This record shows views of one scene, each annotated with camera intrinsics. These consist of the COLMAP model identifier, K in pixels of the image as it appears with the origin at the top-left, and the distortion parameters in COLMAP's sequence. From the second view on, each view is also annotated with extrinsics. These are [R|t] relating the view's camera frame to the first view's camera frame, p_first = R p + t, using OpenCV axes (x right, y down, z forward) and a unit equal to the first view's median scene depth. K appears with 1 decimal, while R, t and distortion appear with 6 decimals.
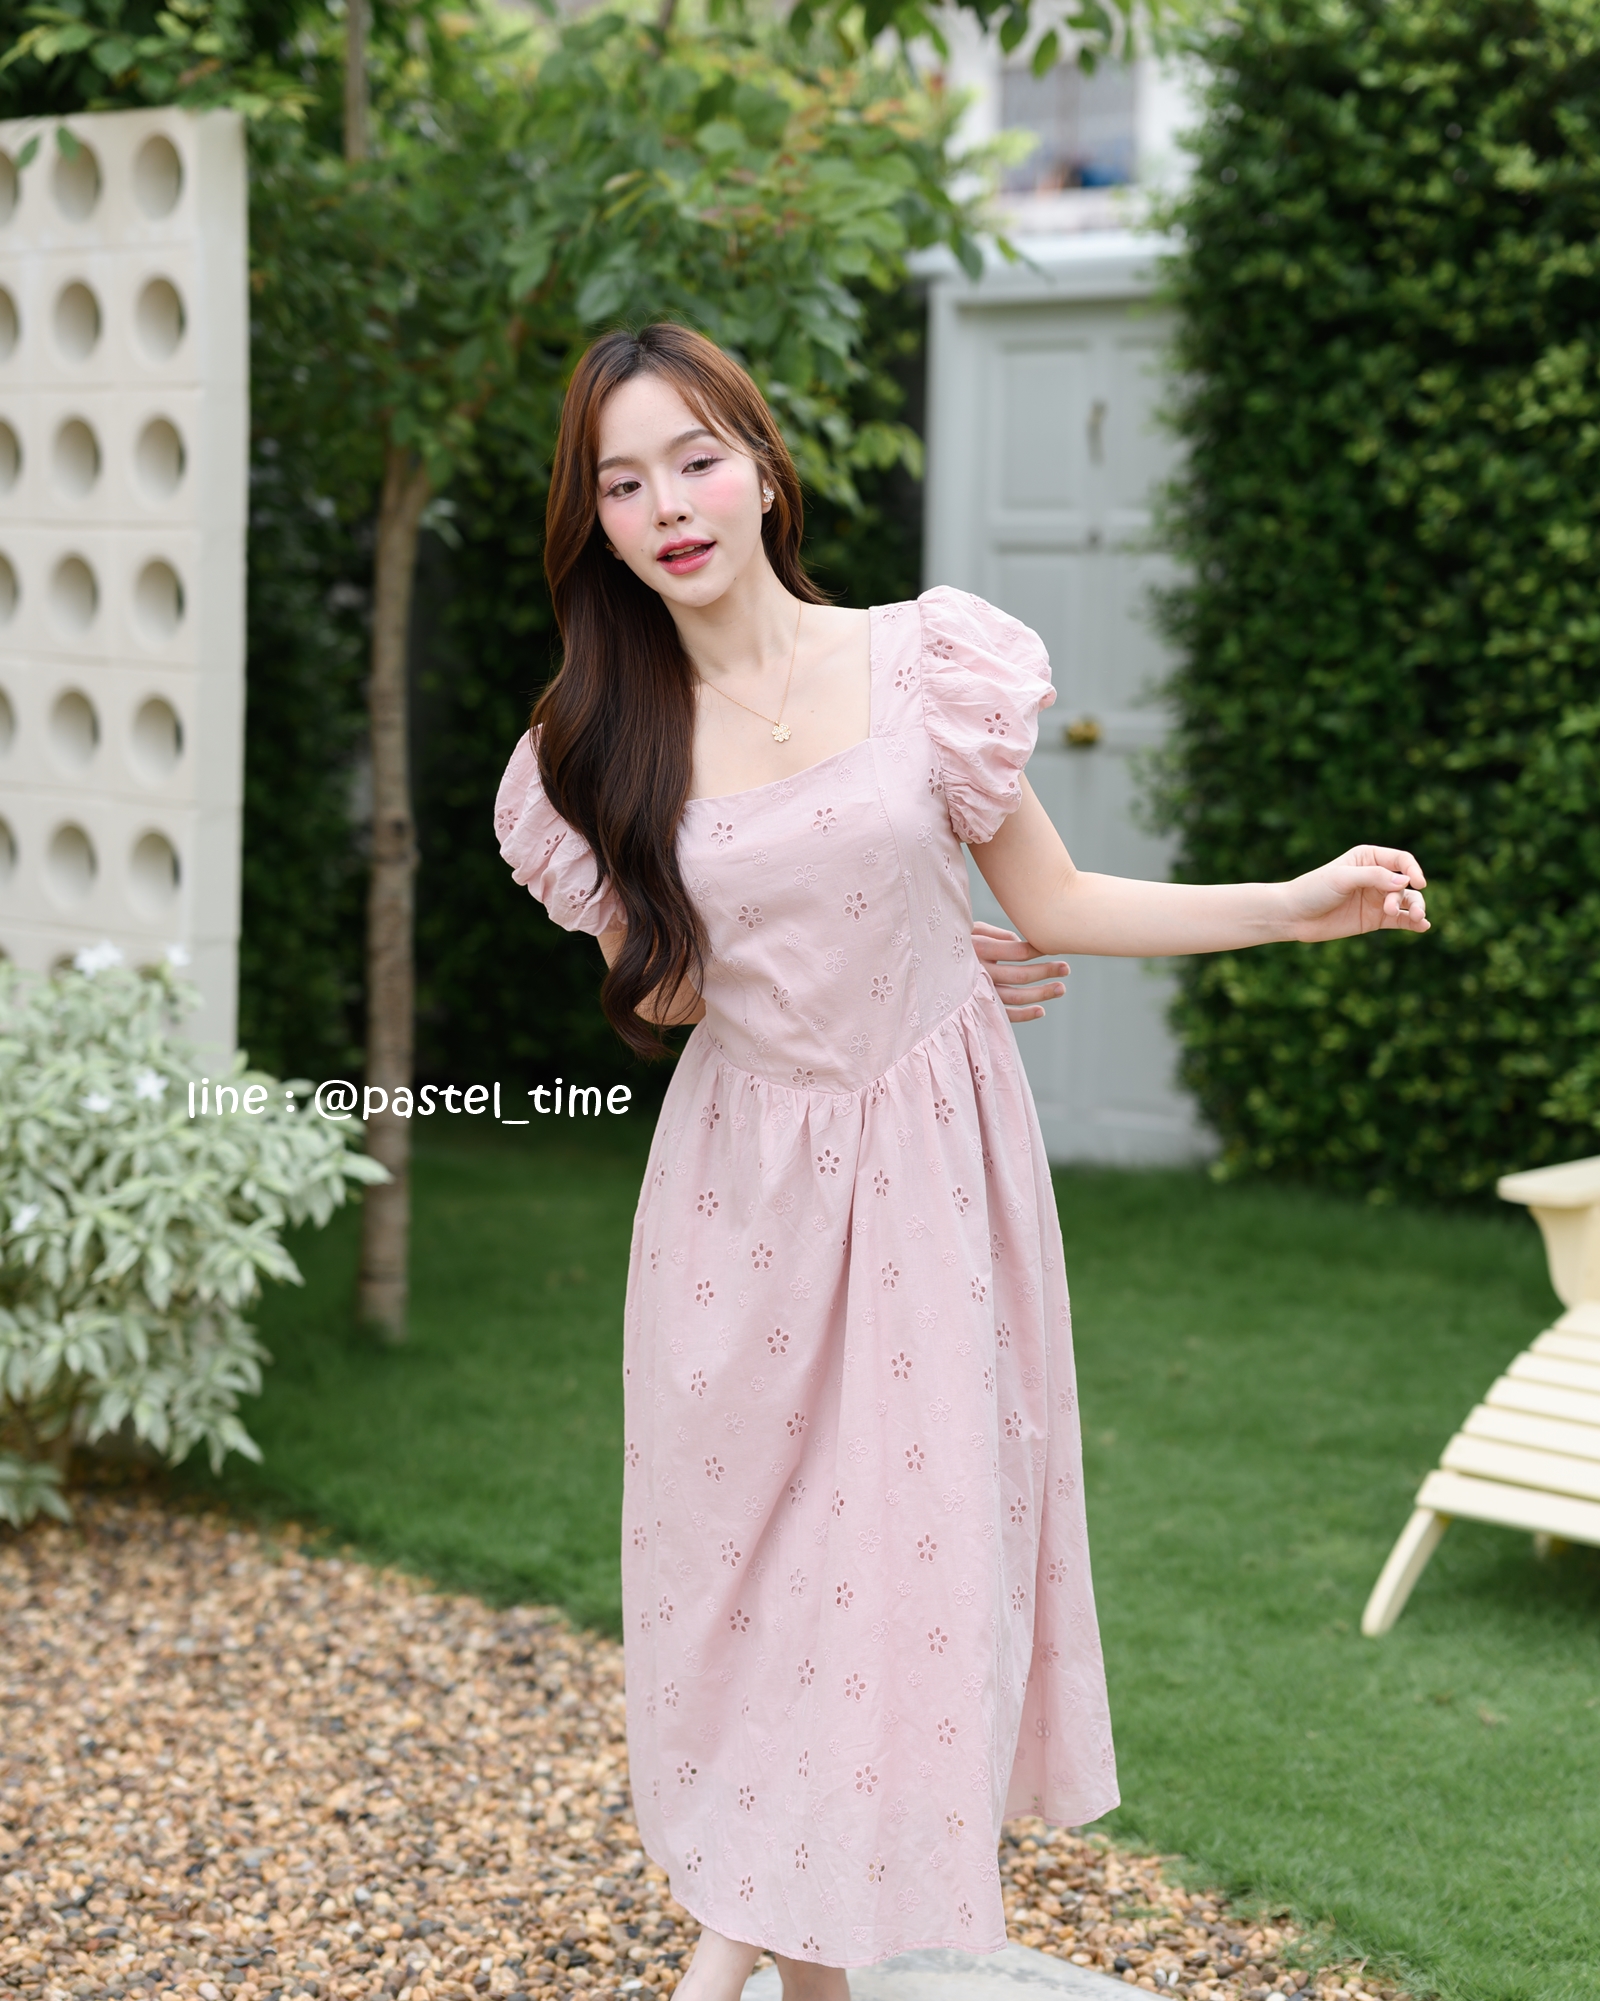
lens RADIAL K [[3377.1, 0, 846.5], [0, 3377.1, 1000.9], [0, 0, 1]] dist [0.072585, 0.000000]
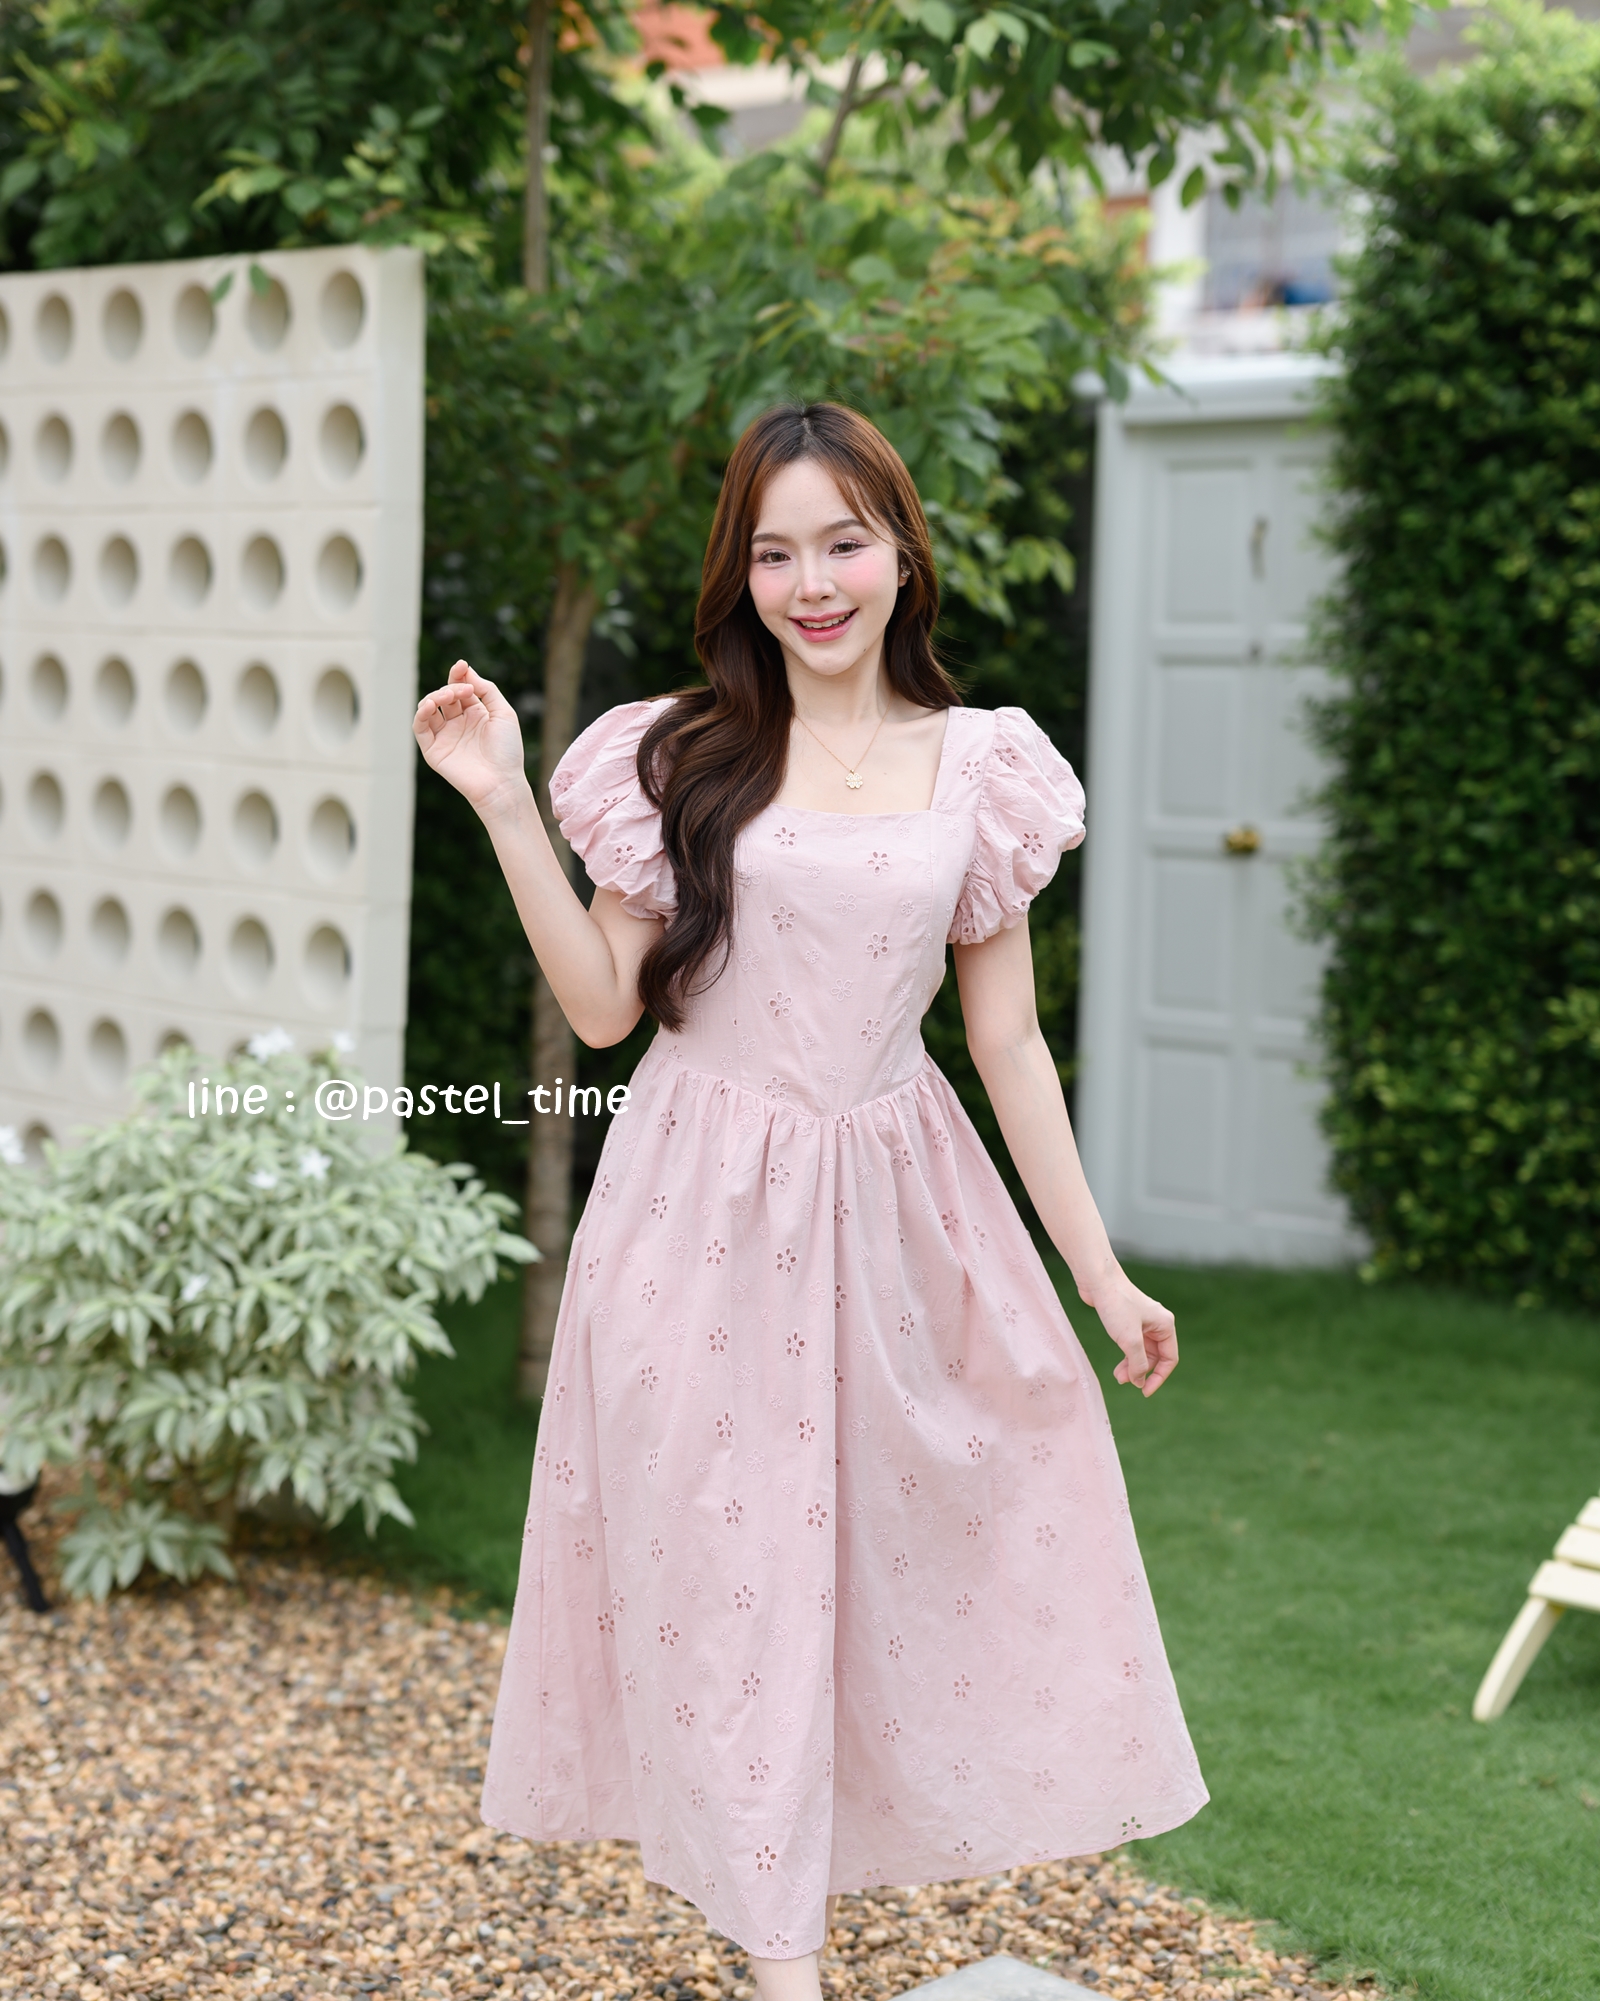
lens RADIAL K [[3377.1, 0, 824.1], [0, 3377.1, 1000.0], [0, 0, 1]] dist [0.072585, 0.000000]
pose [[0.997584, 0.011149, -0.068571, 0.017750], [-0.013403, 0.999382, -0.032499, 0.004333], [0.068166, 0.033339, 0.997117, -0.029998]]
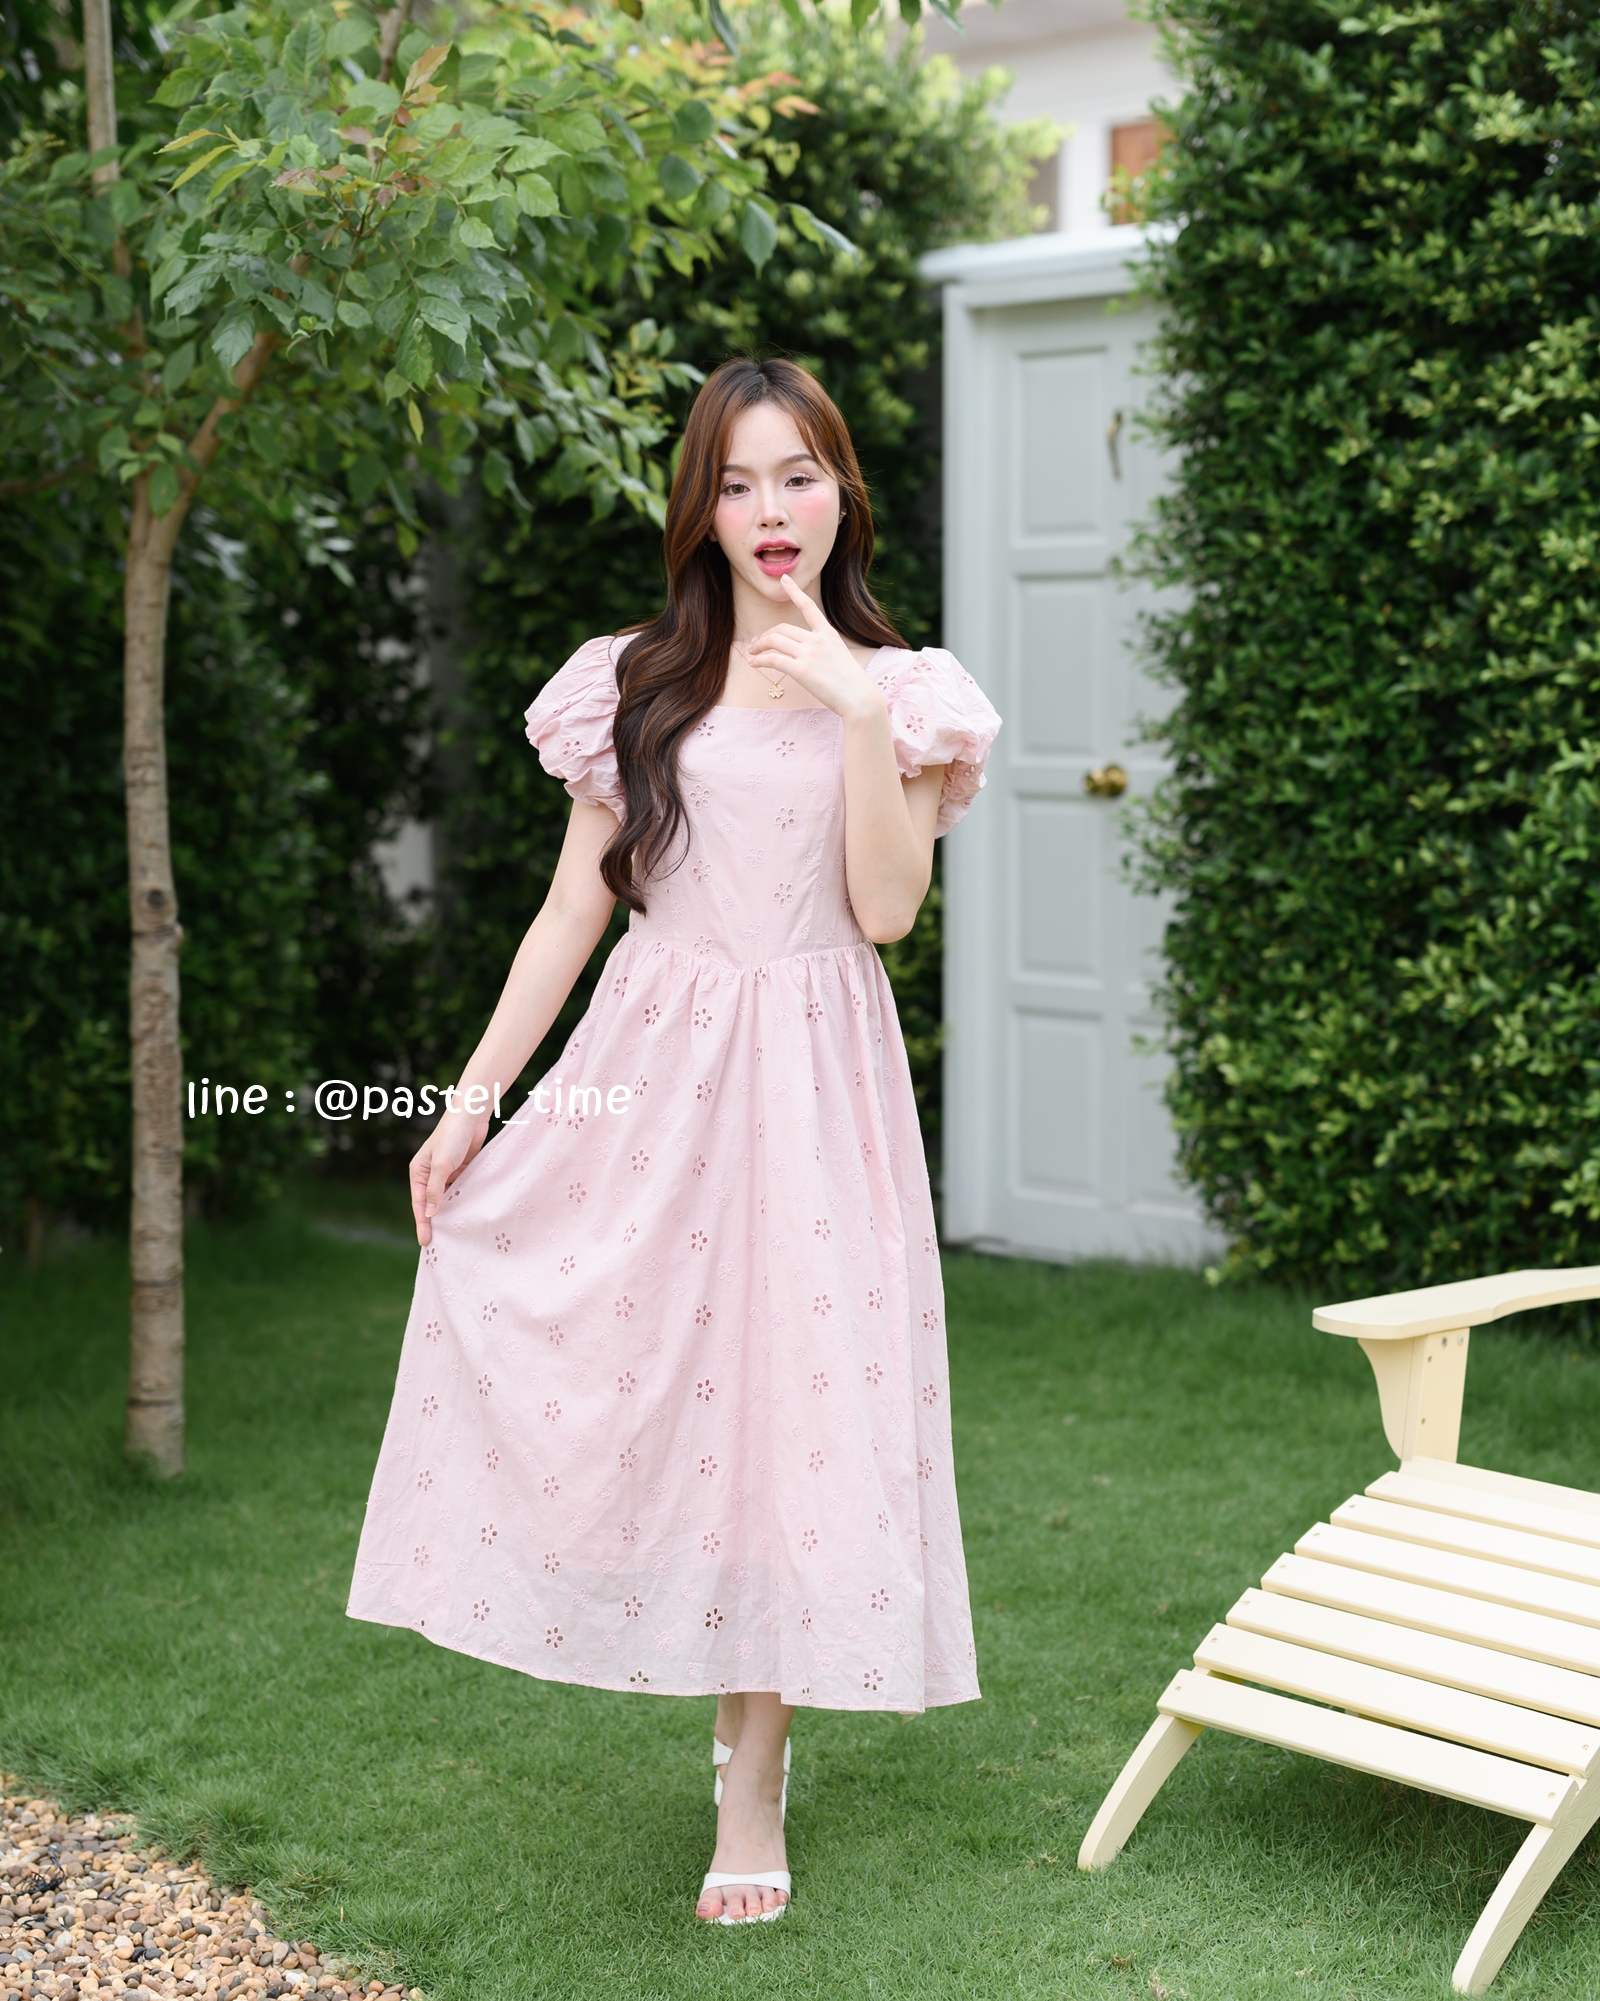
lens RADIAL K [[3377.1, 0, 844.8], [0, 3377.1, 1019.0], [0, 0, 1]] dist [0.072585, 0.000000]
pose [[0.990244, -0.008228, -0.139099, 0.153400], [0.006700, 0.999912, -0.011446, -0.007497], [0.139181, 0.010402, 0.990212, 0.126245]]
